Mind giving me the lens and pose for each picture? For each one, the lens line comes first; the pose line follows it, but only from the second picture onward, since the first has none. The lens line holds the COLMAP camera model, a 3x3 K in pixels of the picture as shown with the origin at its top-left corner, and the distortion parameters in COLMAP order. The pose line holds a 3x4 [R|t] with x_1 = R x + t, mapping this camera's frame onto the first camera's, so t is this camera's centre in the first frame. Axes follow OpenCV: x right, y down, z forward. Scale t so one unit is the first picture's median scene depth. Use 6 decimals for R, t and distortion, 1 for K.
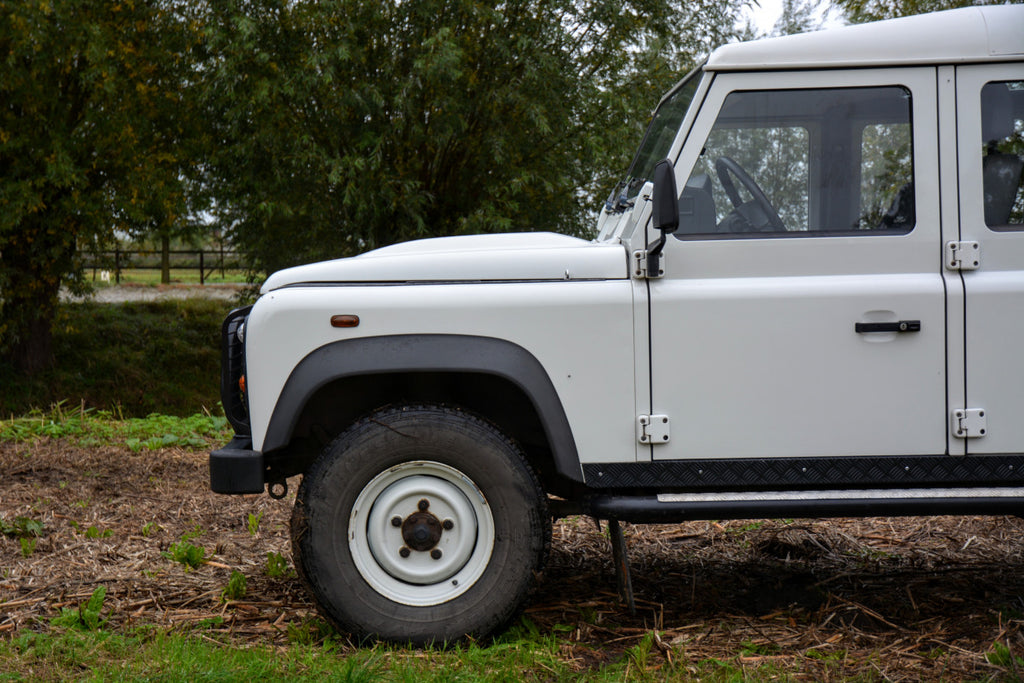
lens RADIAL K [[1137.1, 0, 501.3], [0, 1137.1, 343.5], [0, 0, 1]] dist [0.077846, 0.000000]
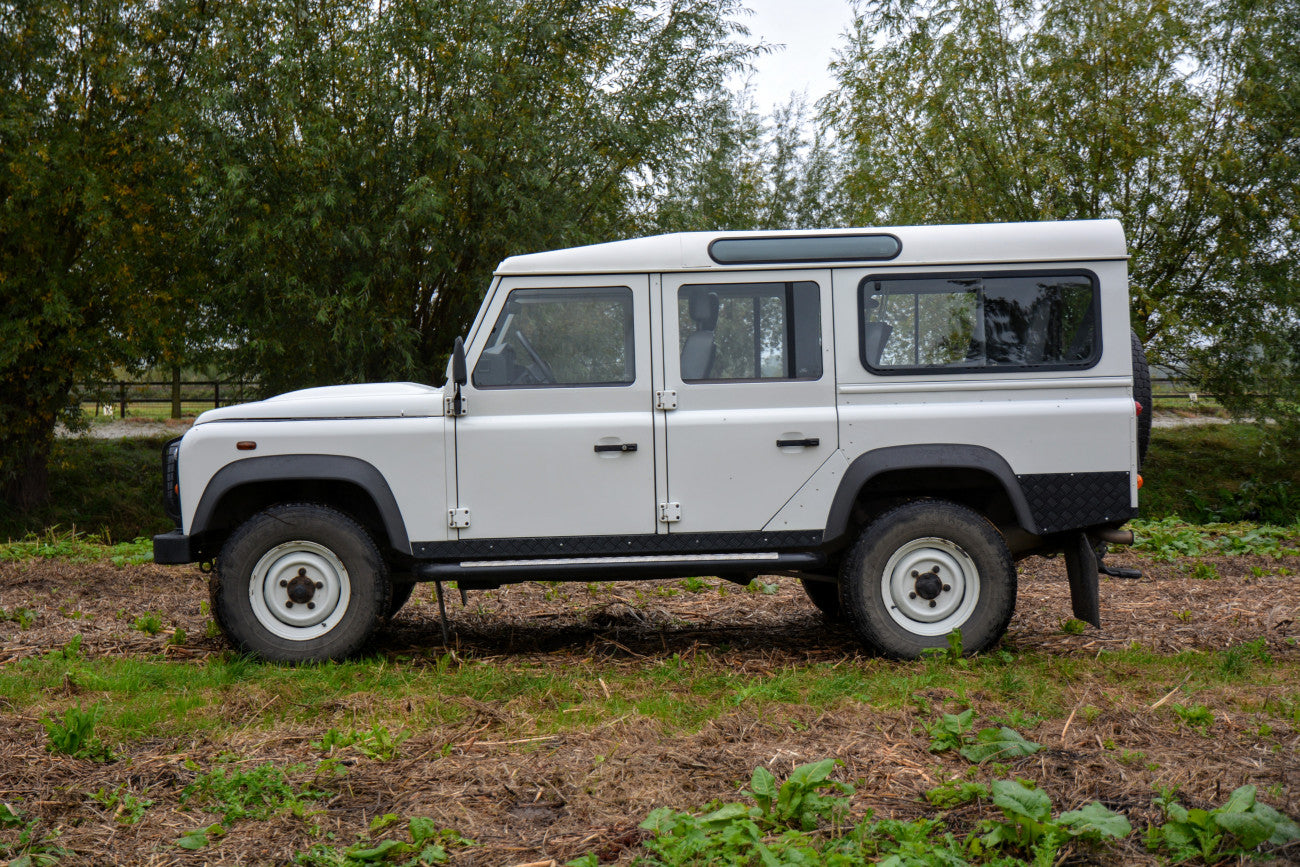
lens RADIAL K [[1443.6, 0, 644.9], [0, 1443.6, 439.8], [0, 0, 1]] dist [0.077846, 0.000000]
pose [[0.999797, -0.004637, 0.019595, 0.336026], [0.005110, 0.999695, -0.024147, 0.020228], [-0.019477, 0.024242, 0.999516, -0.872680]]
